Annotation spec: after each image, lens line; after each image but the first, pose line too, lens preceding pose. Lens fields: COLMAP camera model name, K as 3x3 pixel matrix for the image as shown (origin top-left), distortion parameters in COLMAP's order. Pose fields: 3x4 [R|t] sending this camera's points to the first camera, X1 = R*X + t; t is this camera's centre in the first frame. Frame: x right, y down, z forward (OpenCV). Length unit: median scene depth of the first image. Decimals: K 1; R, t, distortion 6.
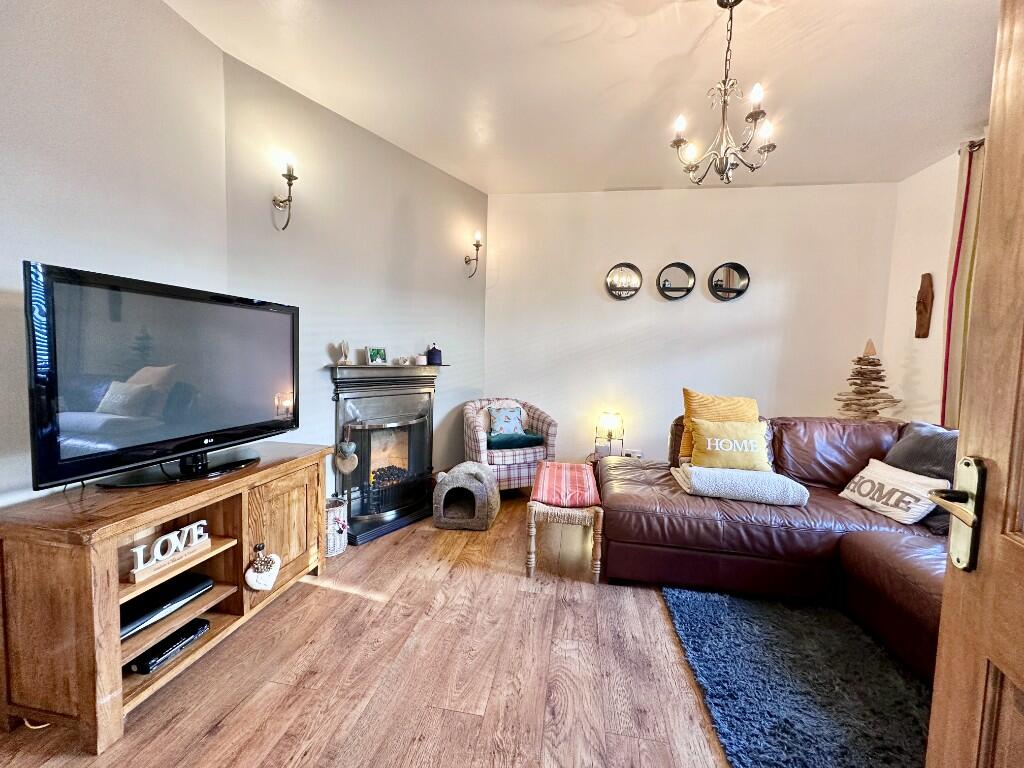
lens RADIAL K [[407.2, 0, 512.3], [0, 407.2, 383.2], [0, 0, 1]] dist [-0.002514, 0.000686]
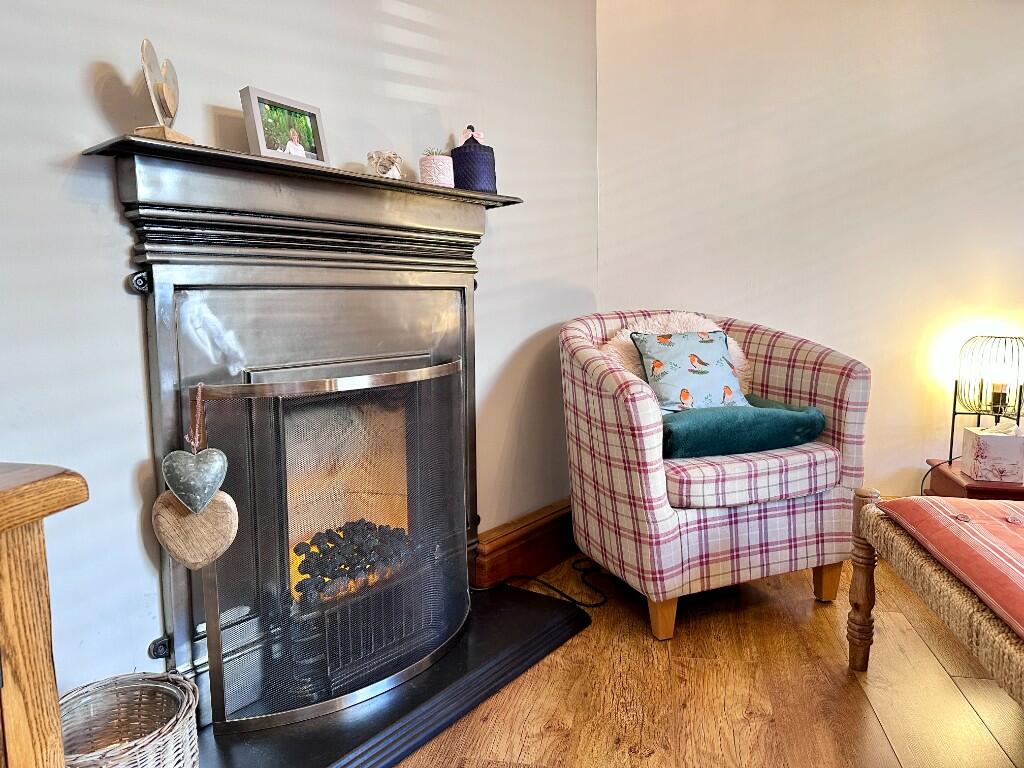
lens RADIAL K [[724.5, 0, 507.6], [0, 724.5, 376.9], [0, 0, 1]] dist [0.114354, -0.148189]
pose [[0.998325, -0.038616, -0.043075, -0.174685], [0.040696, 0.997993, 0.048508, 0.080175], [0.041115, -0.050180, 0.997894, 0.515724]]
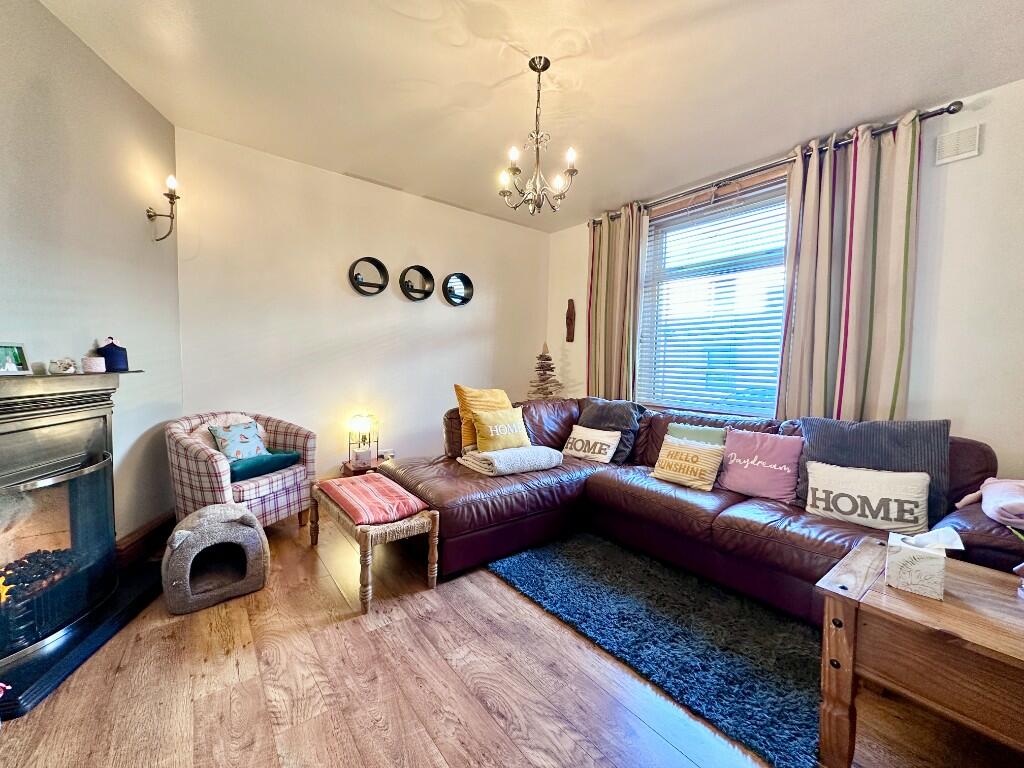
lens RADIAL K [[407.2, 0, 512.3], [0, 407.2, 383.2], [0, 0, 1]] dist [-0.002514, 0.000686]
pose [[0.678472, -0.057531, 0.732370, -0.279250], [0.050144, 0.998230, 0.031962, -0.018279], [-0.732913, 0.015039, 0.680156, 0.141438]]
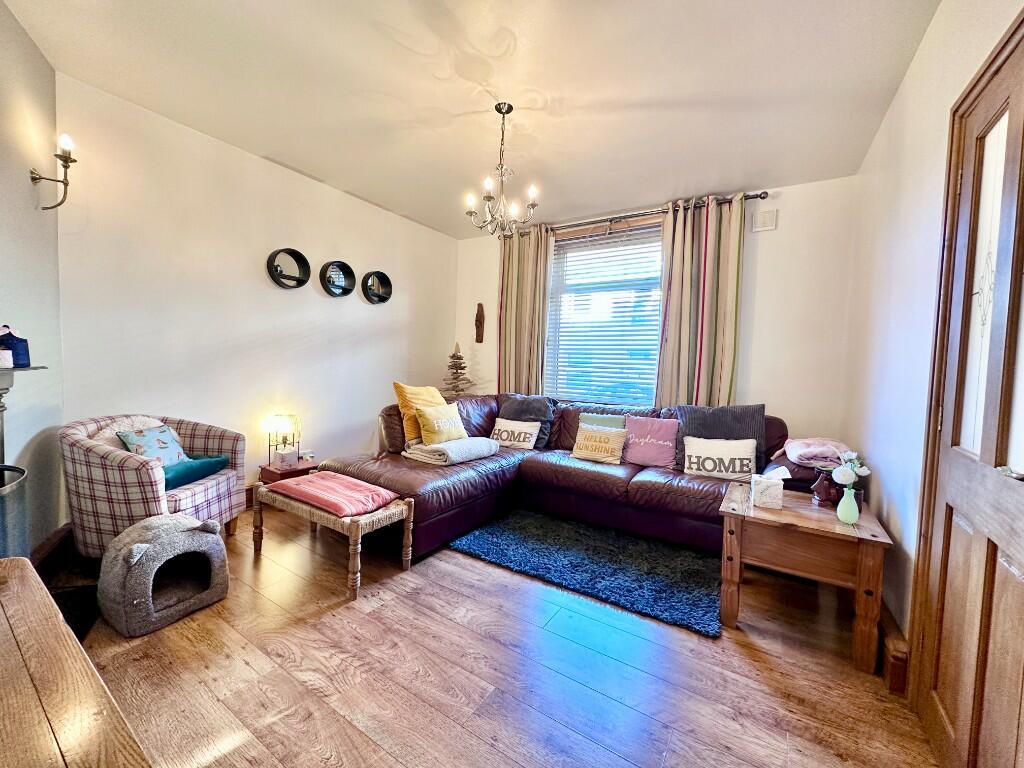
lens RADIAL K [[407.2, 0, 512.3], [0, 407.2, 383.2], [0, 0, 1]] dist [-0.002514, 0.000686]
pose [[0.398891, -0.063455, 0.914800, -0.490685], [0.040060, 0.997856, 0.051749, -0.030269], [-0.916123, 0.016005, 0.400578, 0.243497]]
